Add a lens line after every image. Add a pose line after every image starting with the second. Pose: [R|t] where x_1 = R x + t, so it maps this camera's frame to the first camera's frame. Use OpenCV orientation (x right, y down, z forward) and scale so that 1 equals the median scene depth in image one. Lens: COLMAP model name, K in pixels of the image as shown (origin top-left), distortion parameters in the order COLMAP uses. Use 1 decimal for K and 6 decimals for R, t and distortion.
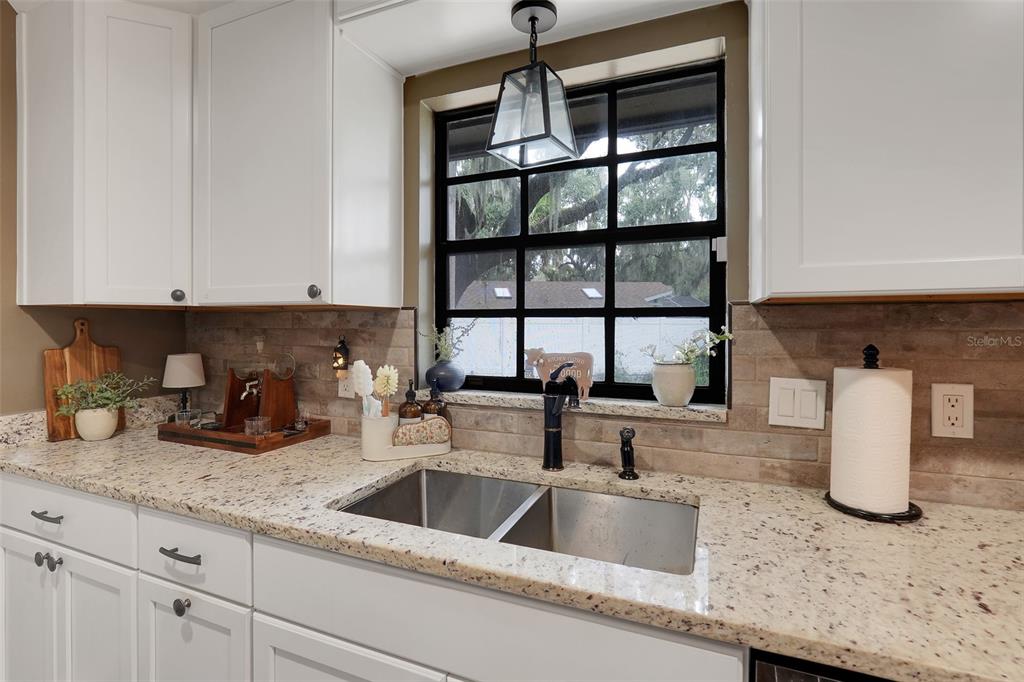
lens RADIAL K [[500.6, 0, 511.6], [0, 500.6, 332.6], [0, 0, 1]] dist [0.020880, 0.000935]
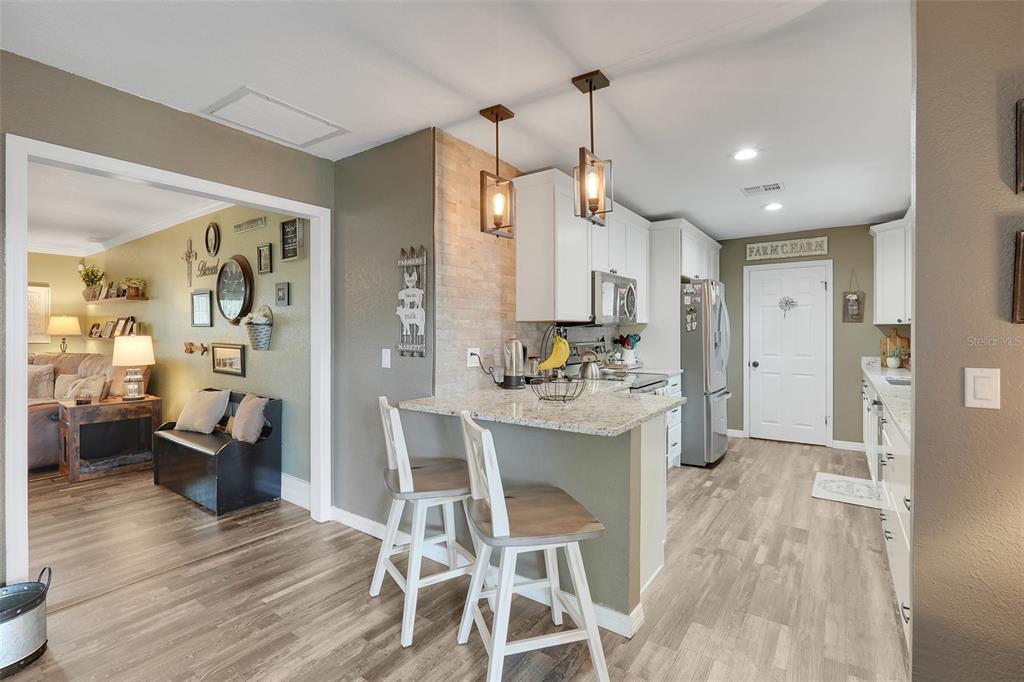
lens RADIAL K [[500.6, 0, 512.4], [0, 500.6, 334.6], [0, 0, 1]] dist [0.020880, 0.000935]
pose [[-0.133836, 0.005484, -0.990988, 2.724918], [-0.009260, 0.999934, 0.006784, 0.012377], [0.990960, 0.010085, -0.133777, -0.927388]]
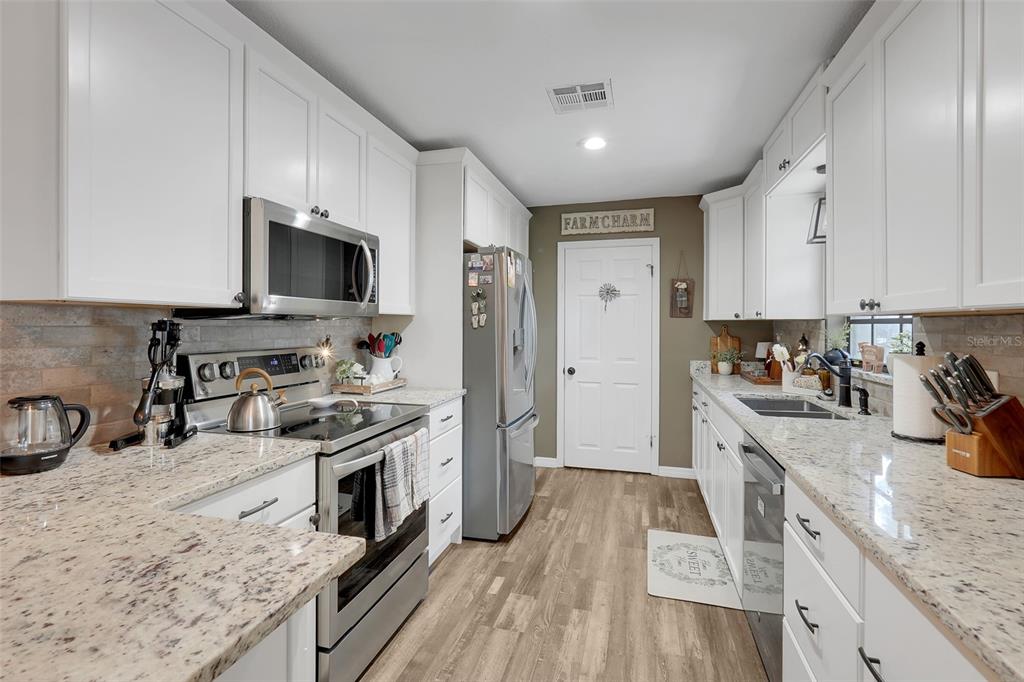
lens RADIAL K [[500.6, 0, 509.9], [0, 500.6, 332.6], [0, 0, 1]] dist [0.020880, 0.000935]
pose [[0.186623, 0.013336, -0.982341, 1.489223], [-0.014339, 0.999838, 0.010850, -0.003674], [0.982327, 0.012061, 0.186784, -0.506349]]
